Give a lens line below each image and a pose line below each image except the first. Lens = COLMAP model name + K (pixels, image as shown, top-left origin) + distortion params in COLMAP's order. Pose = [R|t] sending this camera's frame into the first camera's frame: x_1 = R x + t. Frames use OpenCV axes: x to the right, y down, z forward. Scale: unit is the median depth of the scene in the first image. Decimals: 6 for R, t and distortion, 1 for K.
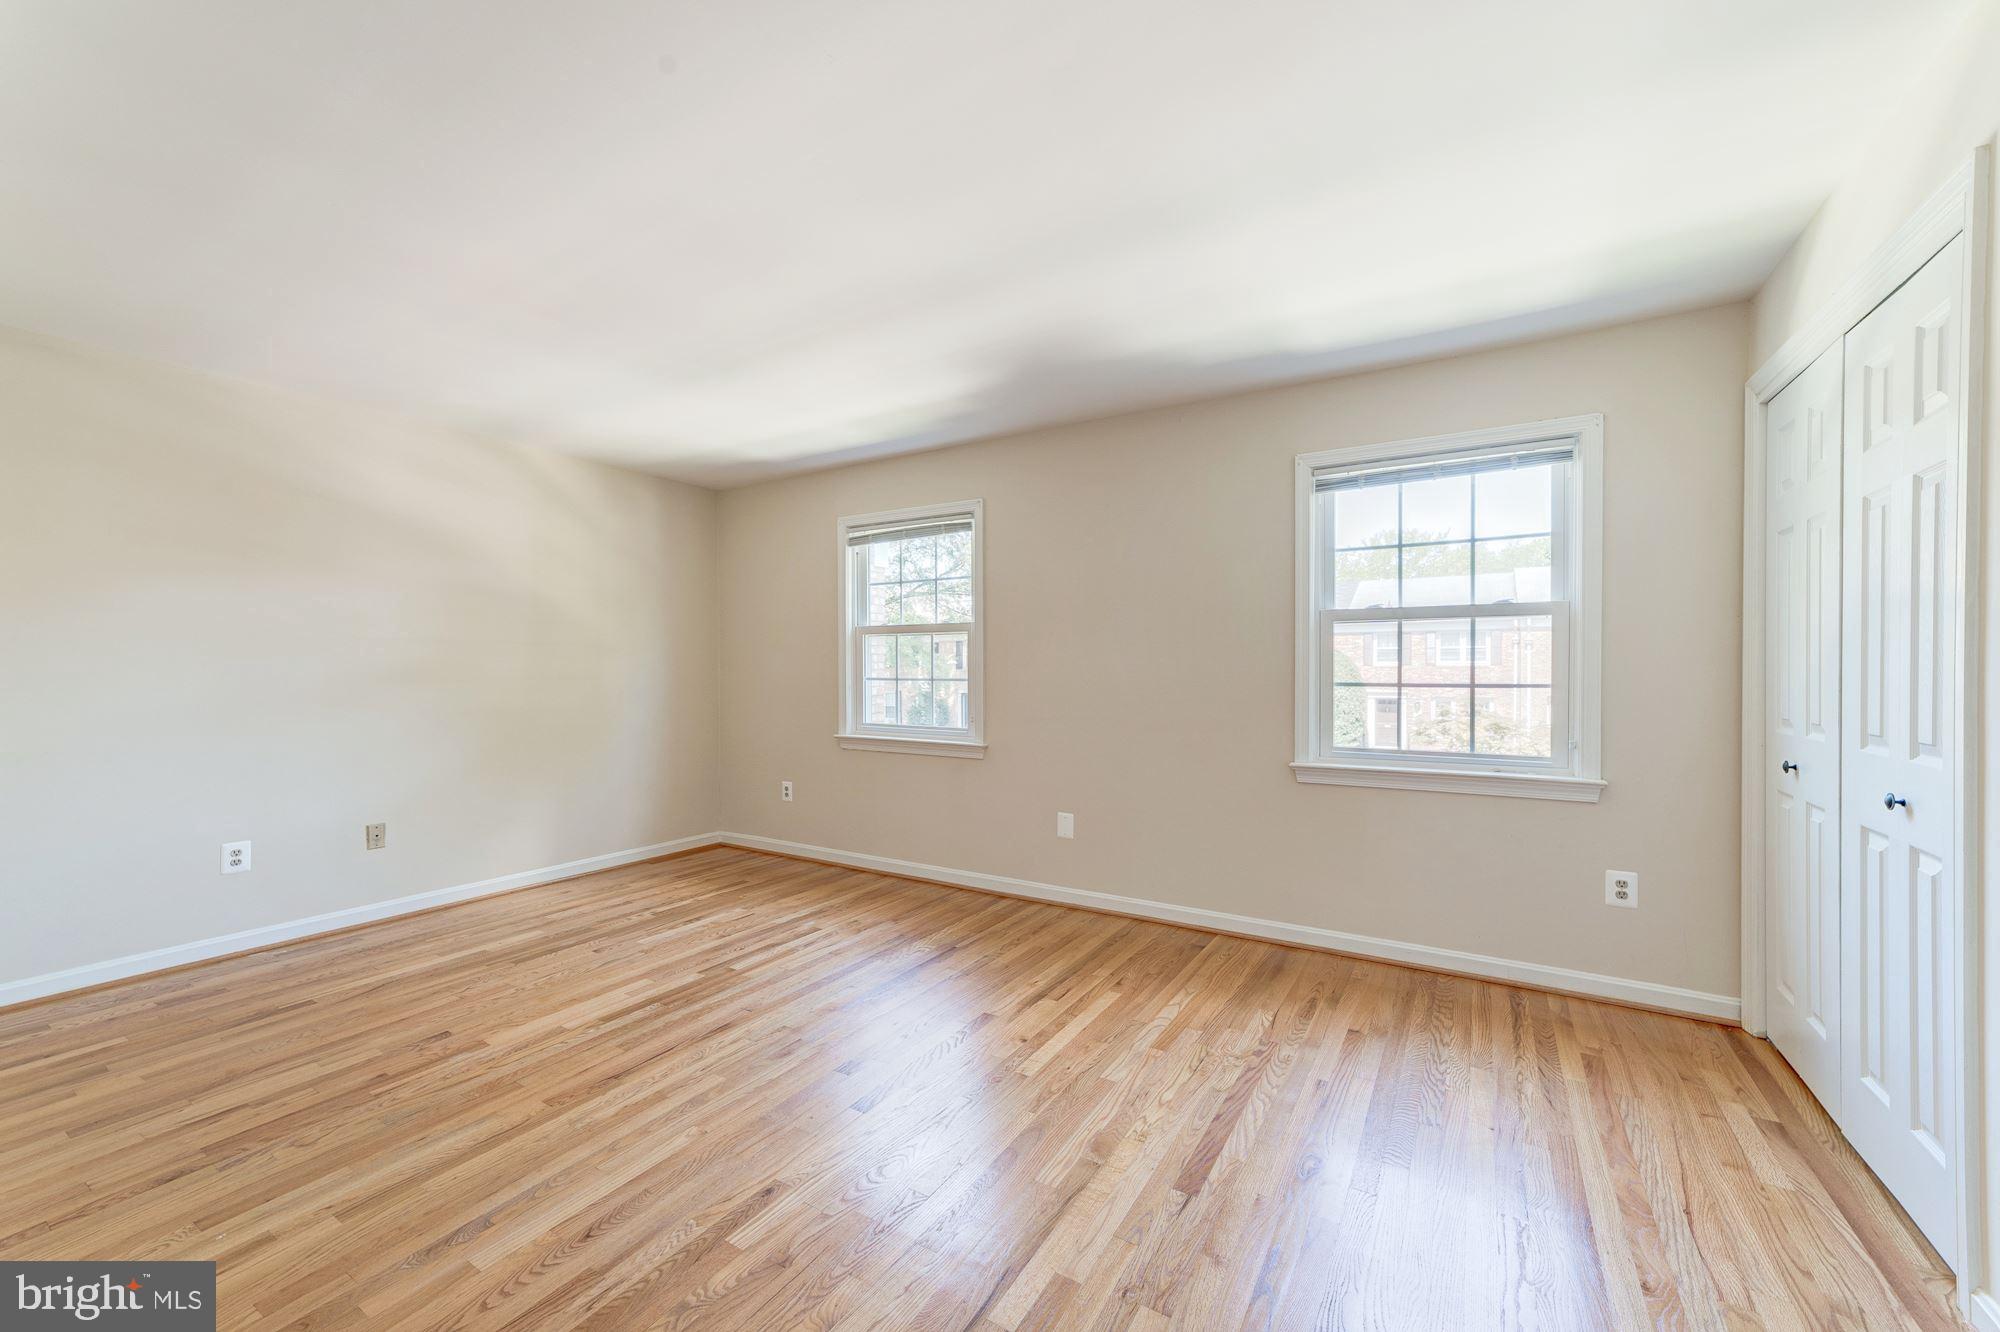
lens RADIAL K [[774.2, 0, 1000.0], [0, 774.2, 666.0], [0, 0, 1]] dist [-0.002608, 0.003165]
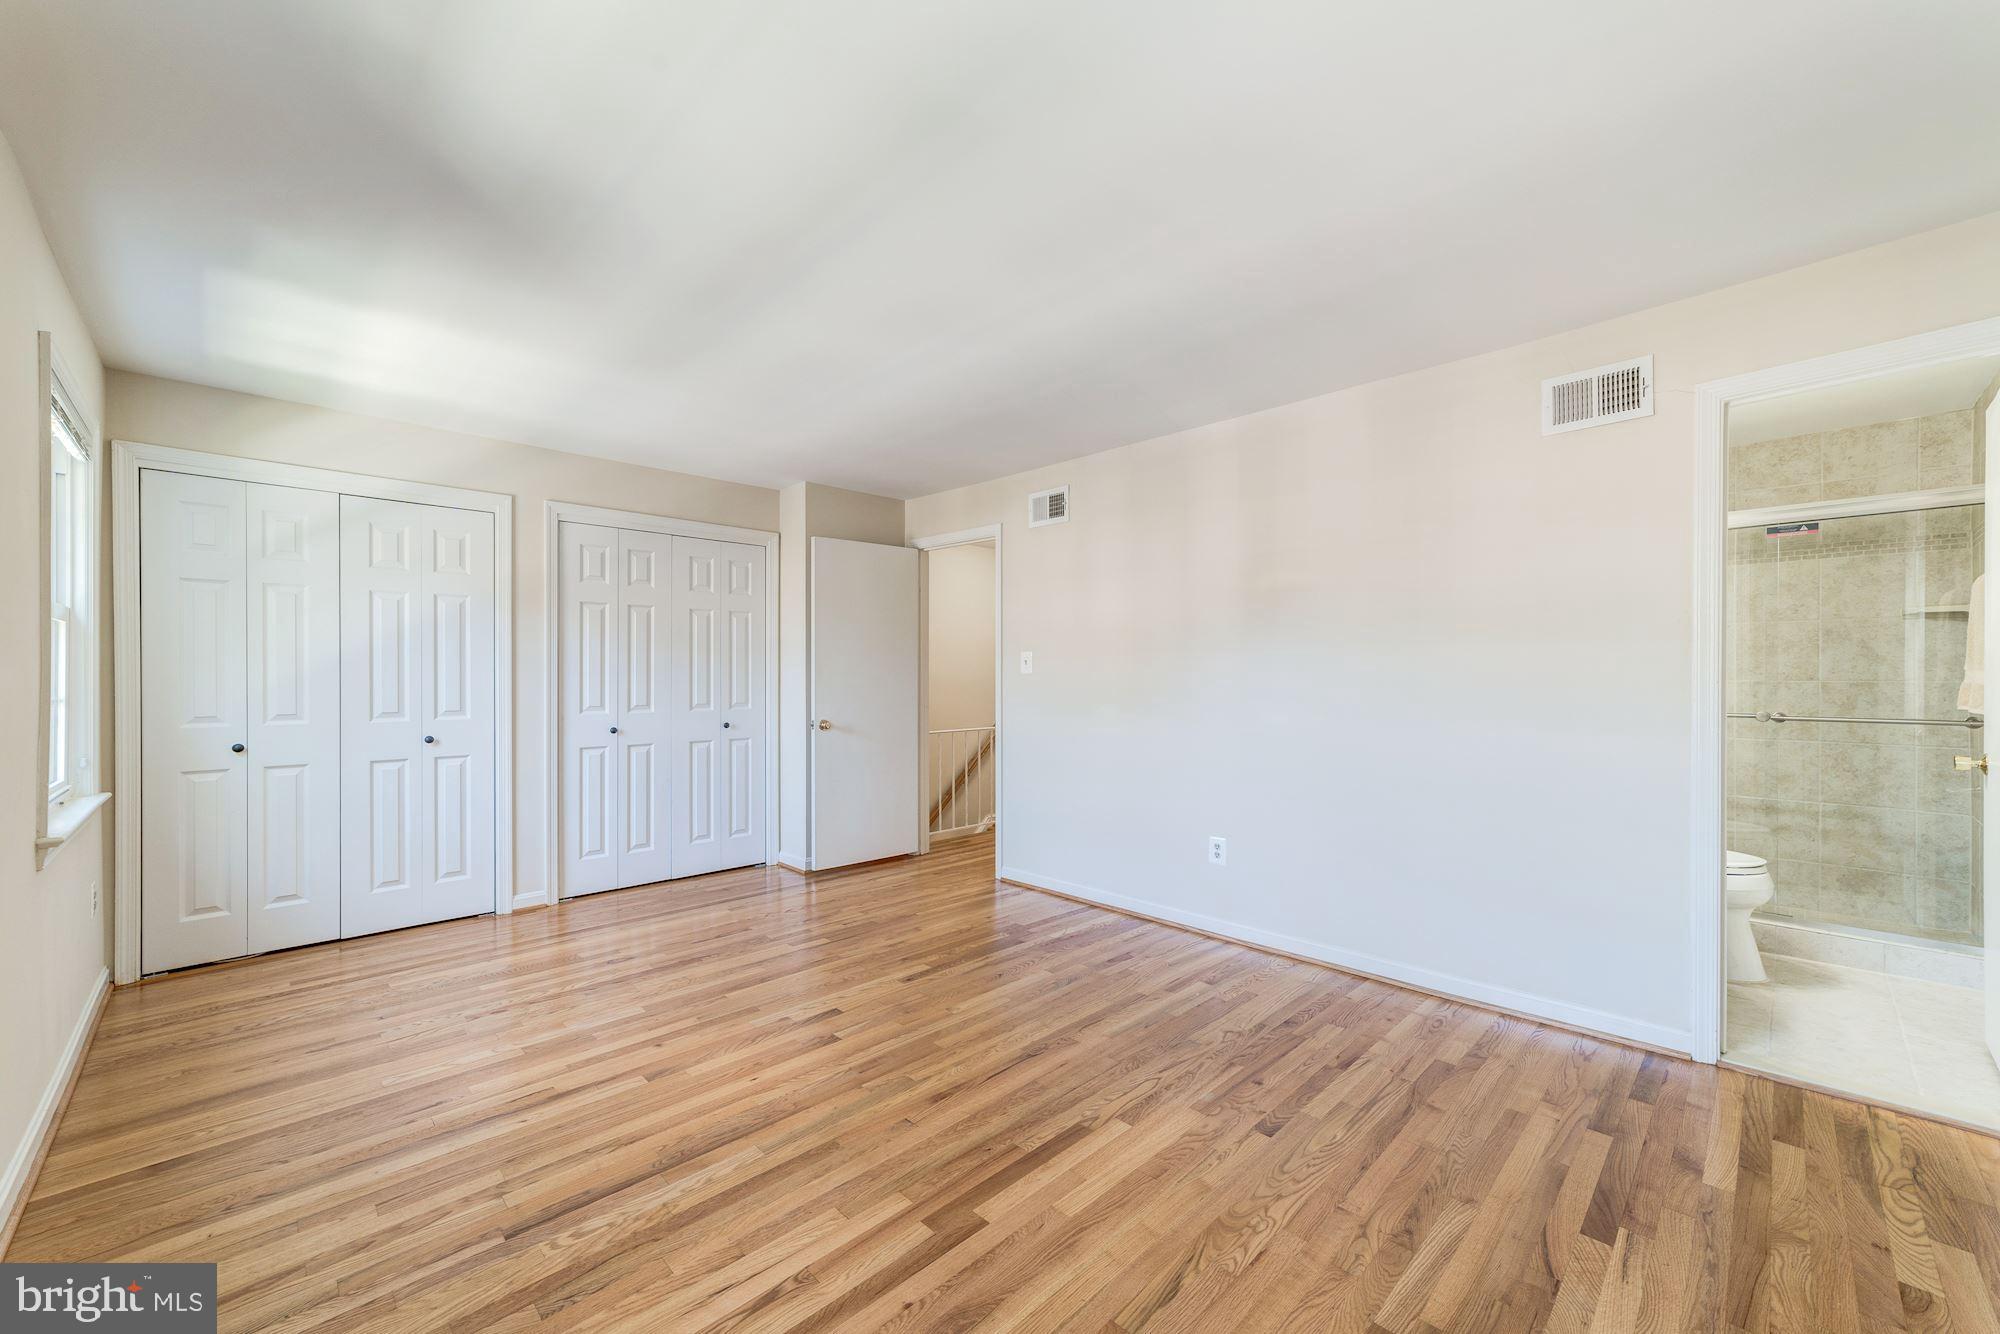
lens RADIAL K [[784.3, 0, 998.6], [0, 784.3, 679.4], [0, 0, 1]] dist [-0.017203, 0.010969]
pose [[-0.969938, 0.000953, 0.243350, -0.481679], [0.001495, 0.999997, 0.002043, 0.000868], [-0.243347, 0.002345, -0.969936, 1.385603]]
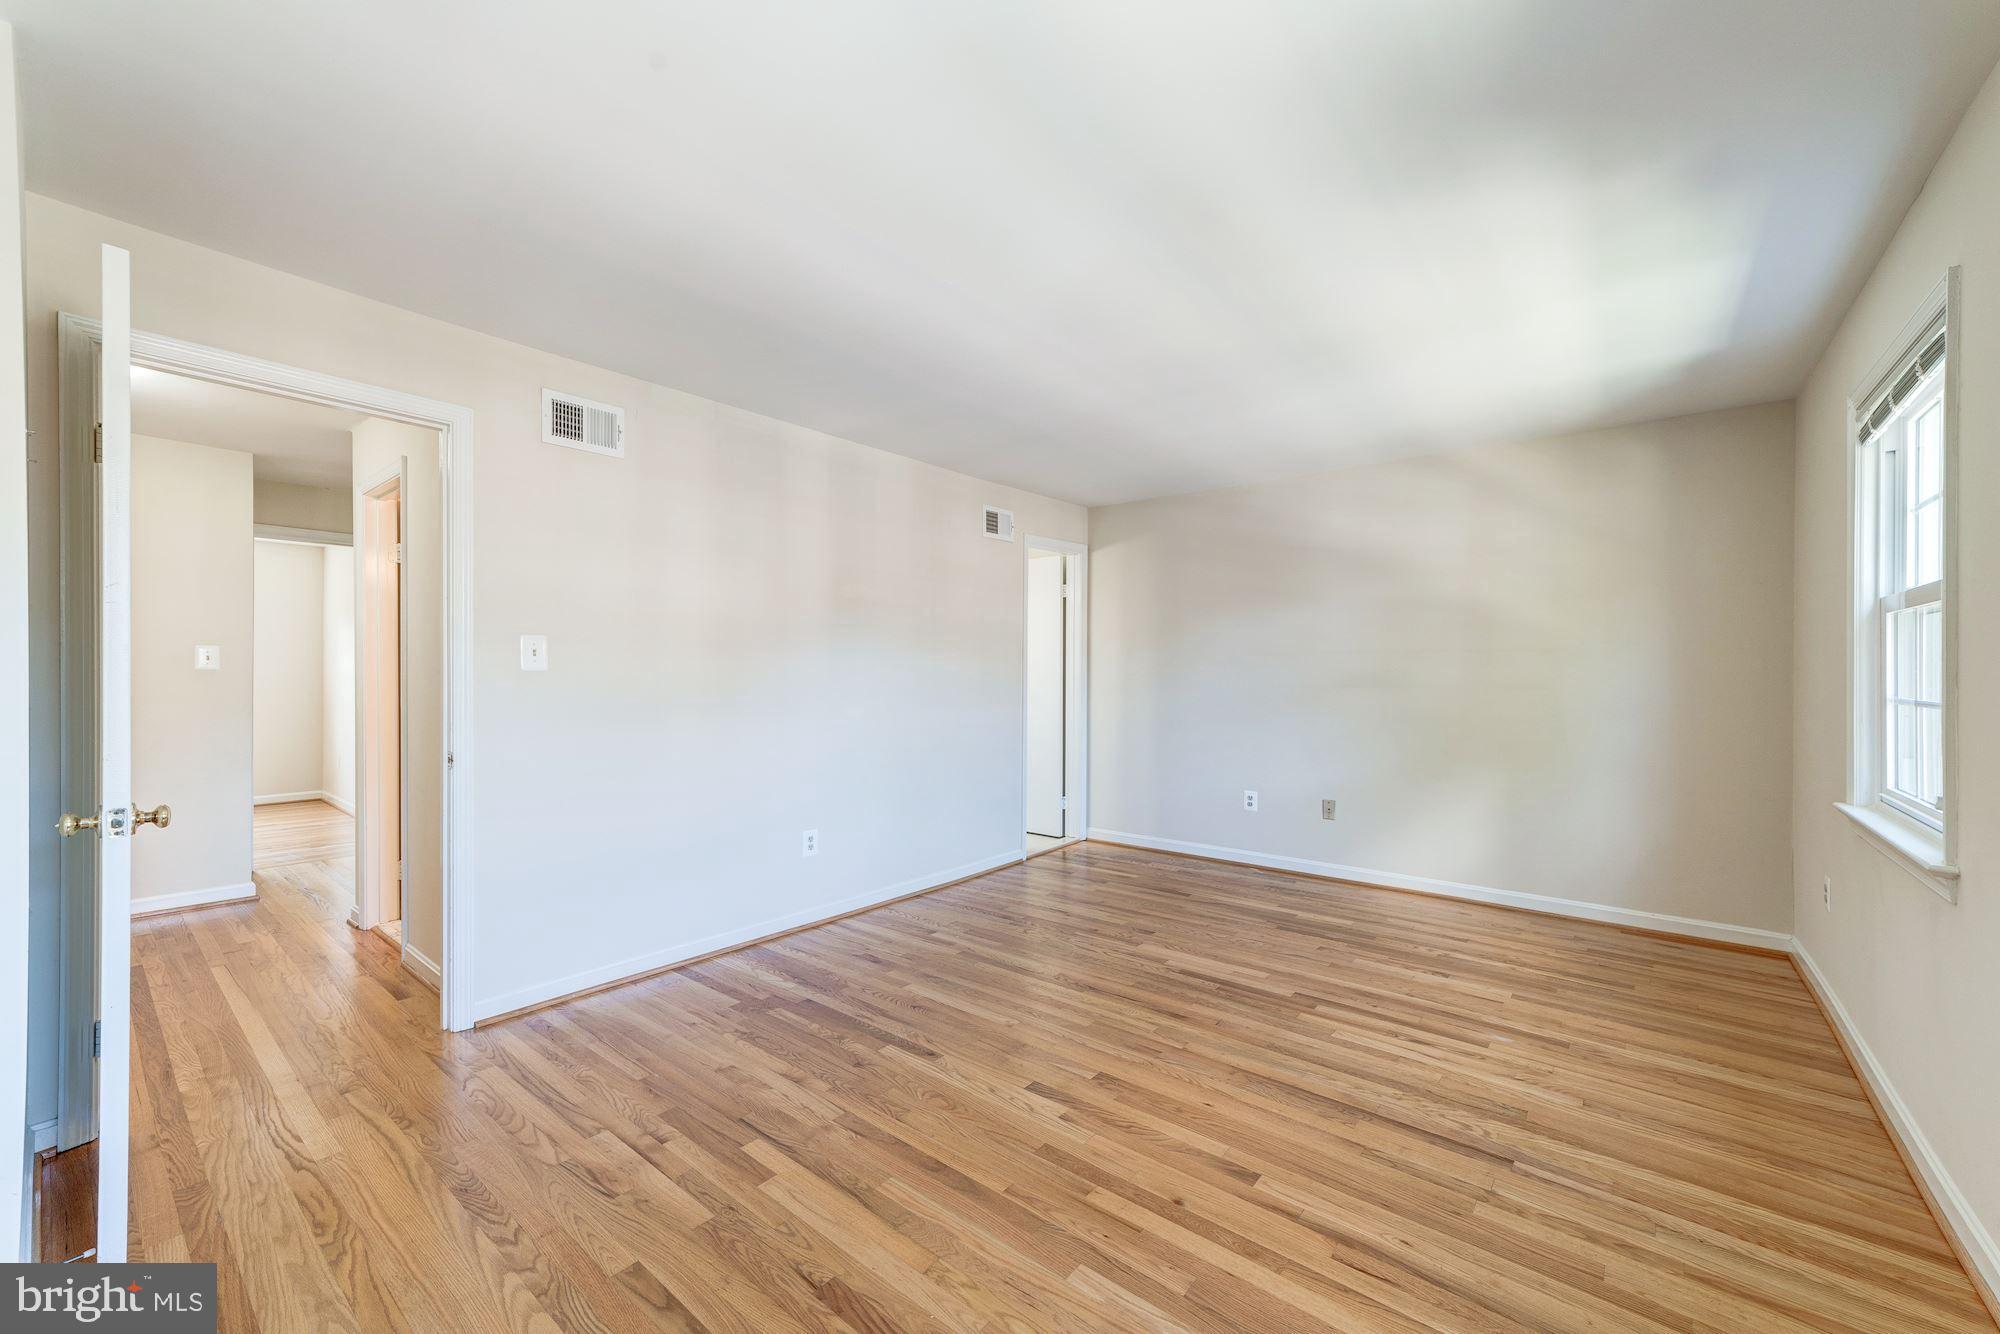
lens RADIAL K [[784.3, 0, 998.6], [0, 784.3, 679.4], [0, 0, 1]] dist [-0.017203, 0.010969]
pose [[-0.136054, 0.008852, -0.990662, 0.559844], [0.000612, 0.999961, 0.008851, -0.003999], [0.990701, 0.000598, -0.136054, 0.684939]]
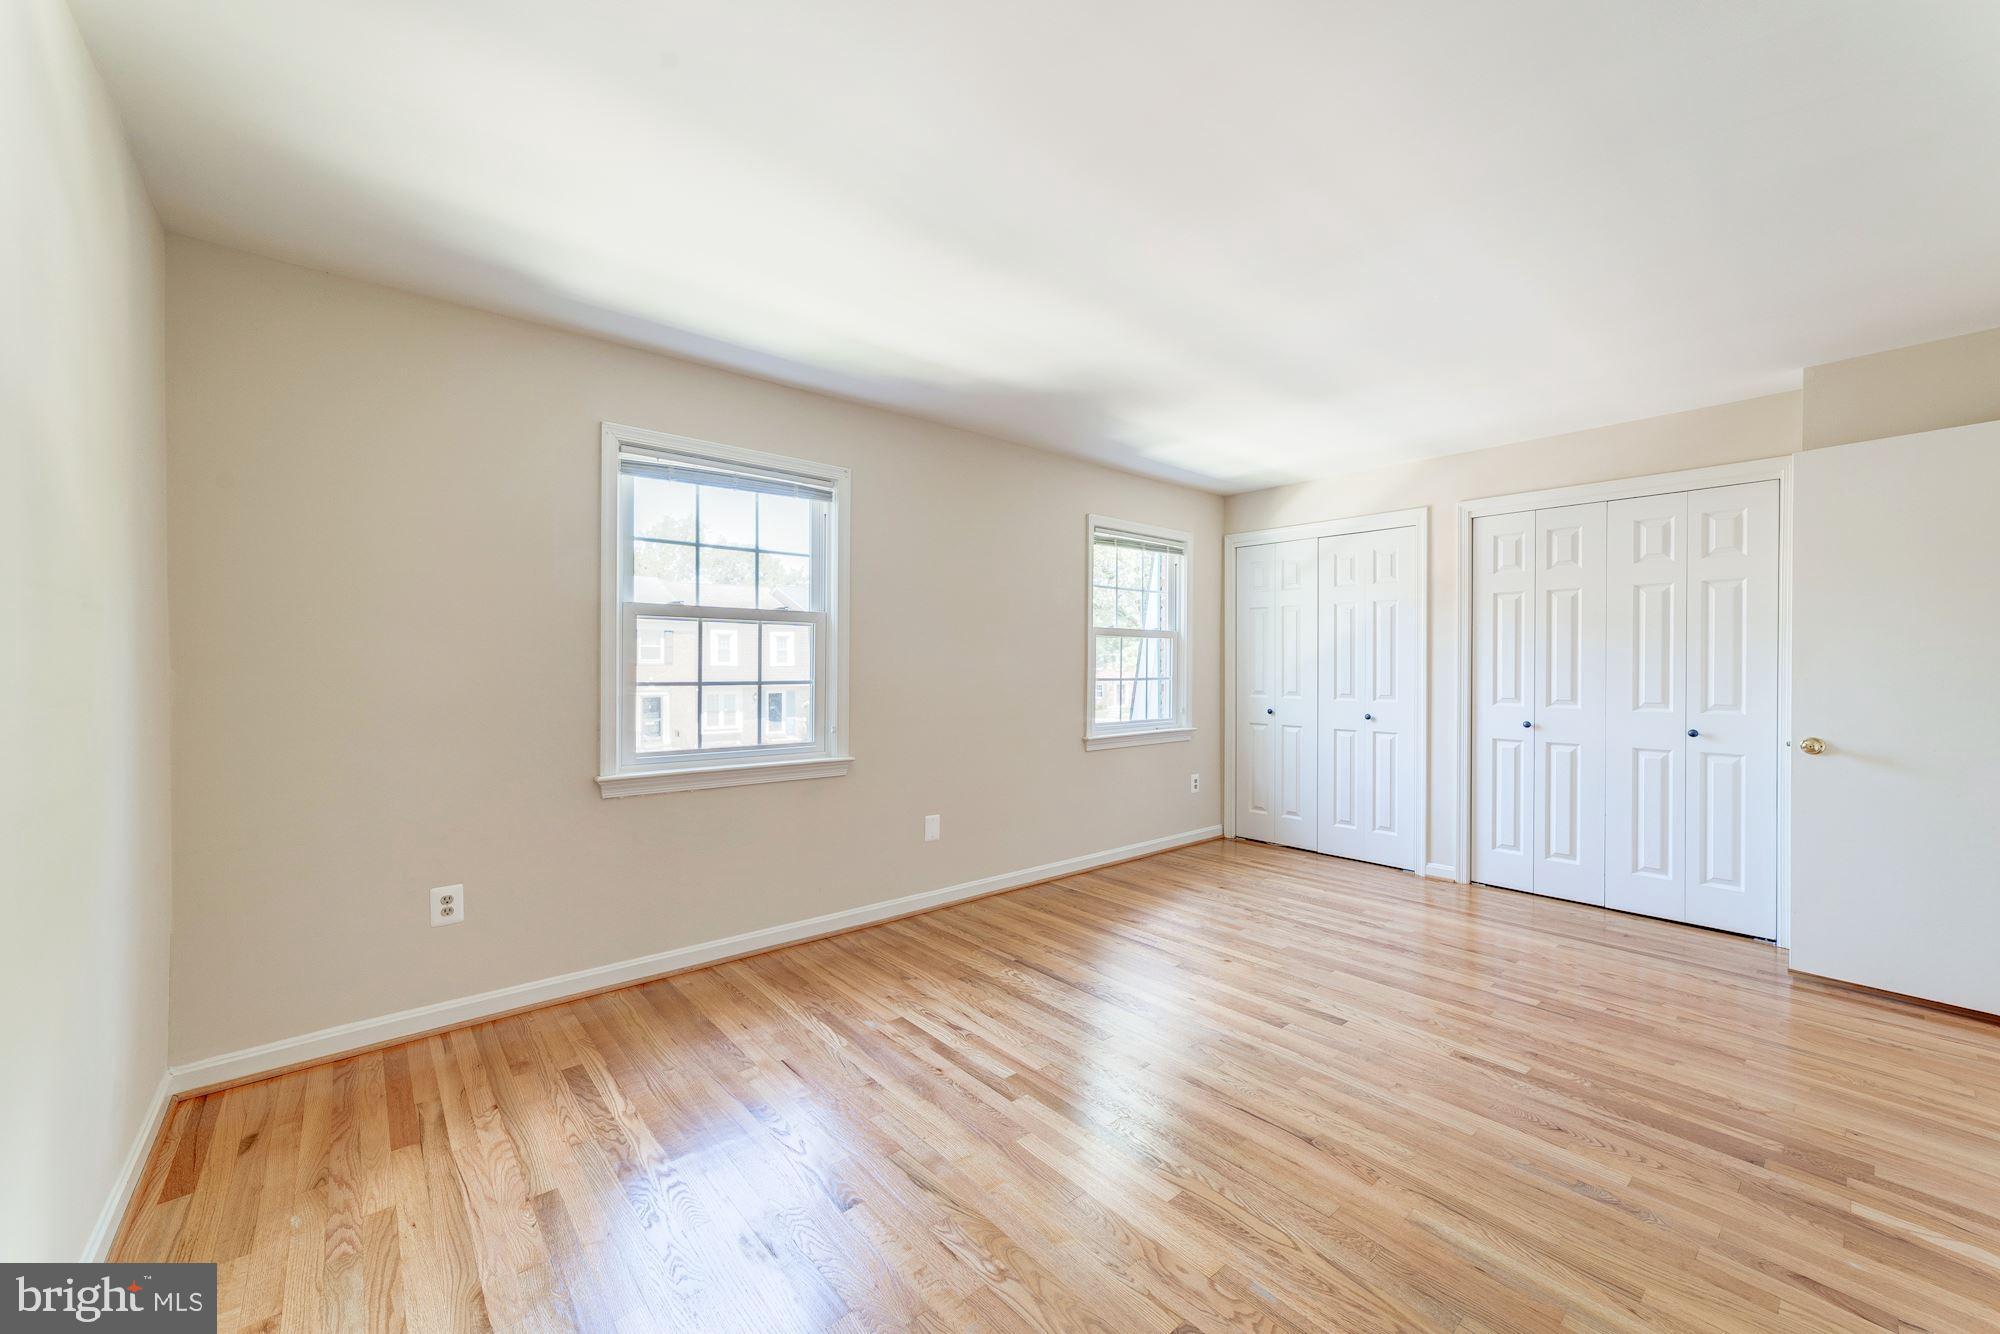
lens RADIAL K [[775.4, 0, 997.6], [0, 775.4, 670.7], [0, 0, 1]] dist [-0.018364, 0.009268]
pose [[0.308140, -0.006627, 0.951318, -0.955244], [-0.006241, 0.999940, 0.008987, -0.003782], [-0.951321, -0.008706, 0.308080, 0.716007]]
